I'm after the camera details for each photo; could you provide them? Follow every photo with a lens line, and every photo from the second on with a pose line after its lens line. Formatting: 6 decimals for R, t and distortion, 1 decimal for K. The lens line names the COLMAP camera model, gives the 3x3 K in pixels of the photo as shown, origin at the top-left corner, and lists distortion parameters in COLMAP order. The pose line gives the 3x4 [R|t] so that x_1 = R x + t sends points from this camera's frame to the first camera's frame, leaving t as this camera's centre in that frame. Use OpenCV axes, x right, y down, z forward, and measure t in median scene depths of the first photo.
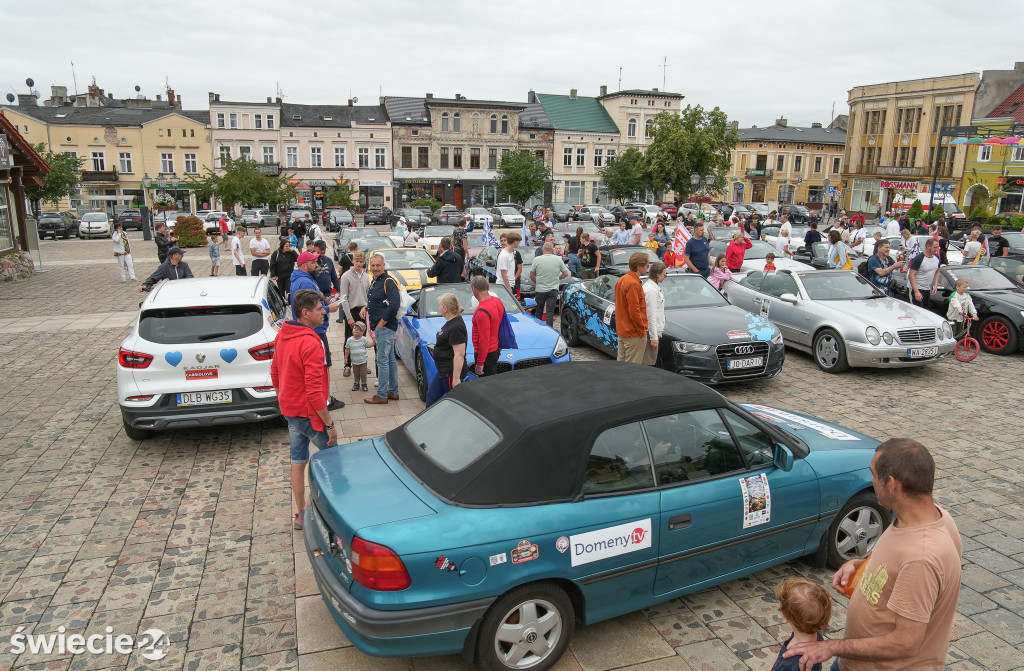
lens RADIAL K [[766.1, 0, 477.1], [0, 766.1, 358.1], [0, 0, 1]] dist [-0.112570, 0.066573]
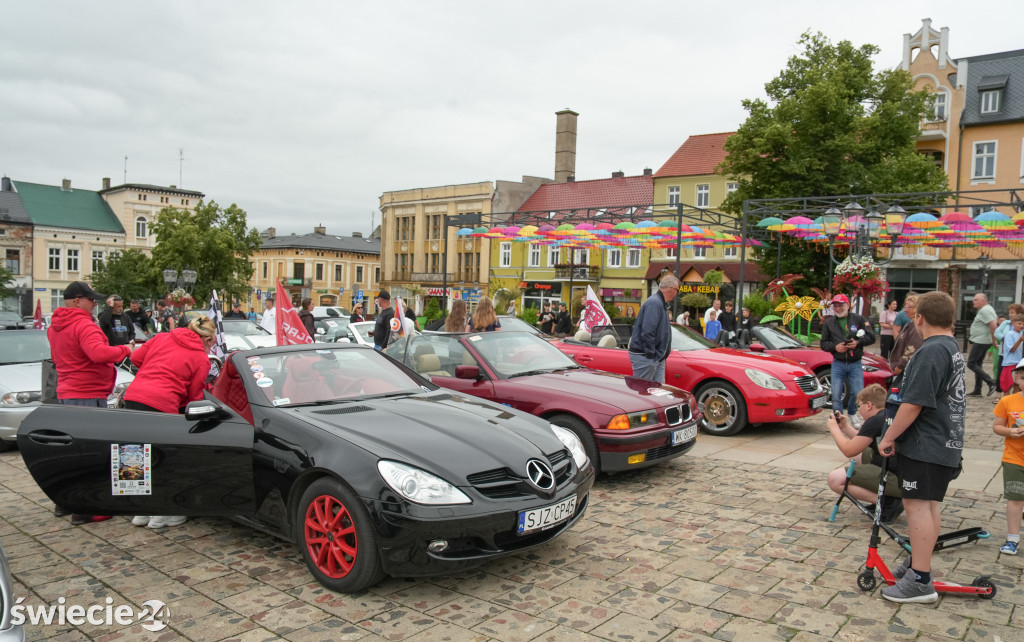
lens RADIAL K [[775.1, 0, 525.5], [0, 775.1, 338.1], [0, 0, 1]] dist [-0.110290, 0.068826]
pose [[0.832030, -0.015243, 0.554521, 0.097378], [0.116844, 0.982012, -0.148324, -0.009691], [-0.542285, 0.188202, 0.818845, 0.107548]]
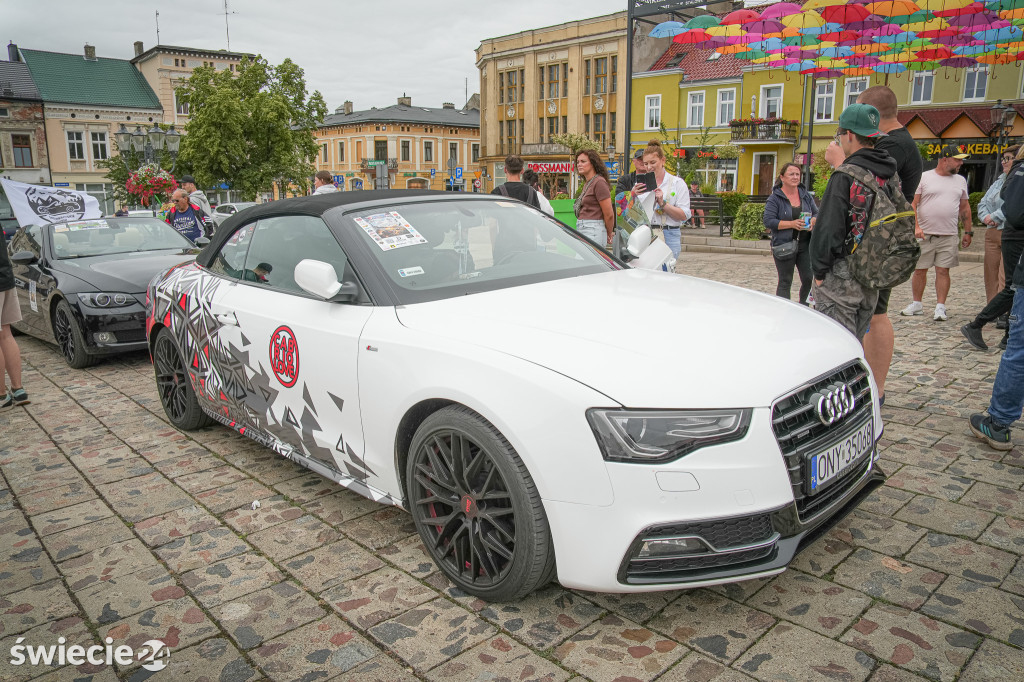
lens RADIAL K [[722.0, 0, 529.4], [0, 722.0, 331.6], [0, 0, 1]] dist [-0.112811, 0.069212]
pose [[0.884357, -0.108350, 0.454063, 0.181759], [0.127196, 0.991816, -0.011063, -0.057978], [-0.449149, 0.067539, 0.890901, 0.334727]]
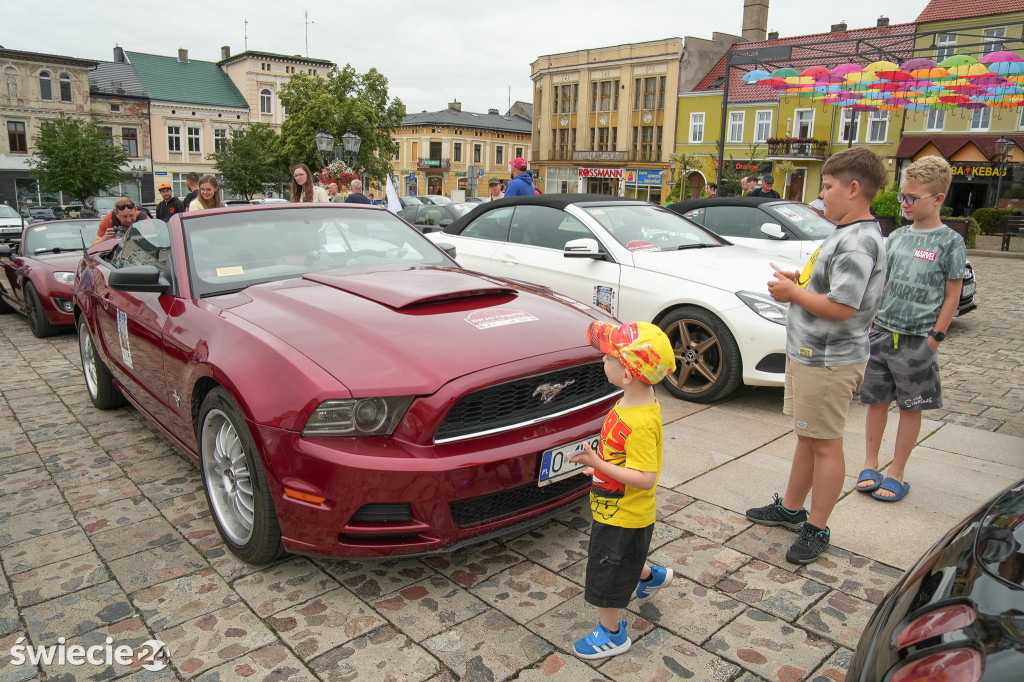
lens RADIAL K [[722.0, 0, 523.2], [0, 722.0, 328.9], [0, 0, 1]] dist [-0.112811, 0.069212]
pose [[0.890295, -0.077469, 0.448746, 0.106212], [0.094744, 0.995371, -0.016134, -0.049135], [-0.445419, 0.056880, 0.893514, 0.291852]]
